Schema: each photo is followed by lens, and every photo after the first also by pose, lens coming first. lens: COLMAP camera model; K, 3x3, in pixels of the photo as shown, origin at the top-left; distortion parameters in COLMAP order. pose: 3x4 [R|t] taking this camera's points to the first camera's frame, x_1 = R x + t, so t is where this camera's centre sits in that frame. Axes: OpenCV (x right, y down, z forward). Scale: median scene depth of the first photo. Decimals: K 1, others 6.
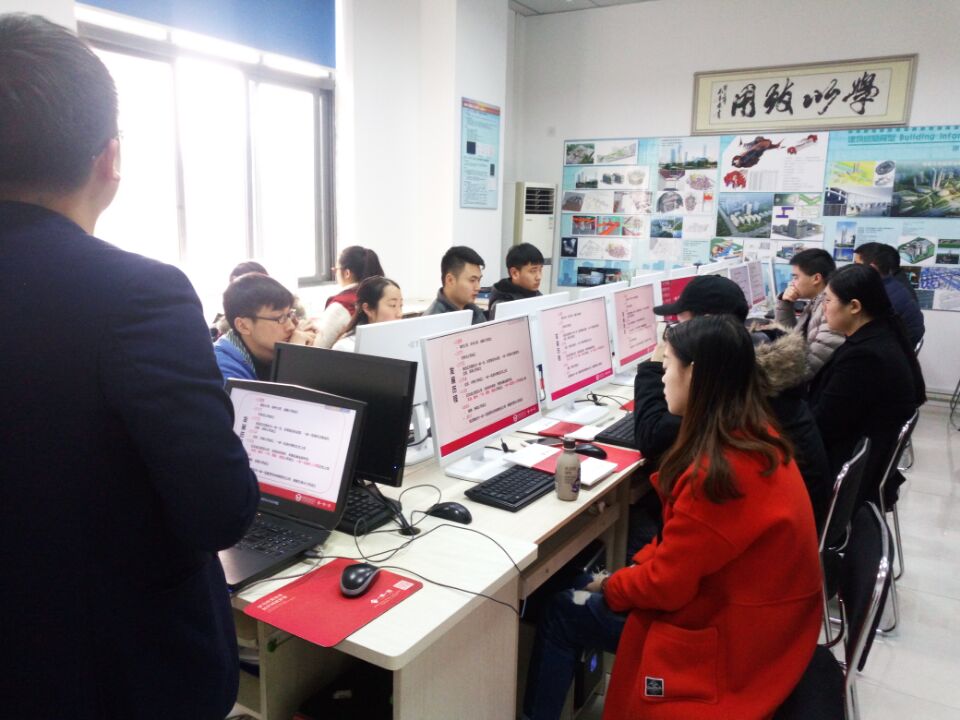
lens RADIAL K [[780.5, 0, 479.4], [0, 780.5, 360.9], [0, 0, 1]] dist [0.001936, -0.000663]
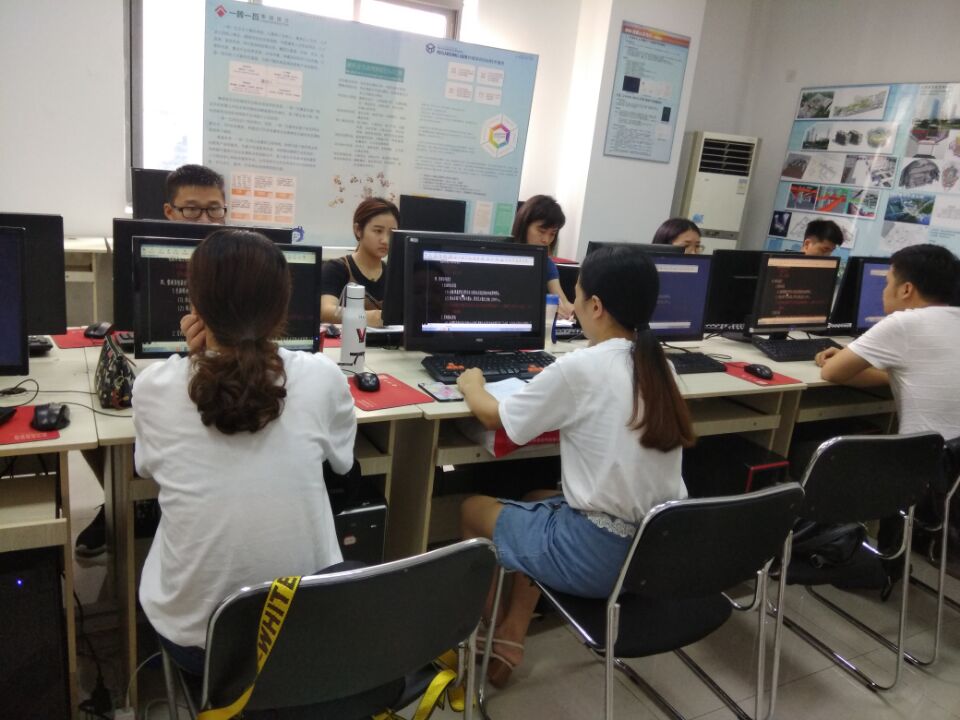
lens RADIAL K [[738.4, 0, 480.6], [0, 738.4, 359.0], [0, 0, 1]] dist [-0.026986, -0.005589]
pose [[0.862245, 0.189778, -0.469593, 0.240180], [-0.171344, 0.981780, 0.082154, -0.020942], [0.476628, 0.009625, 0.879052, 0.214097]]
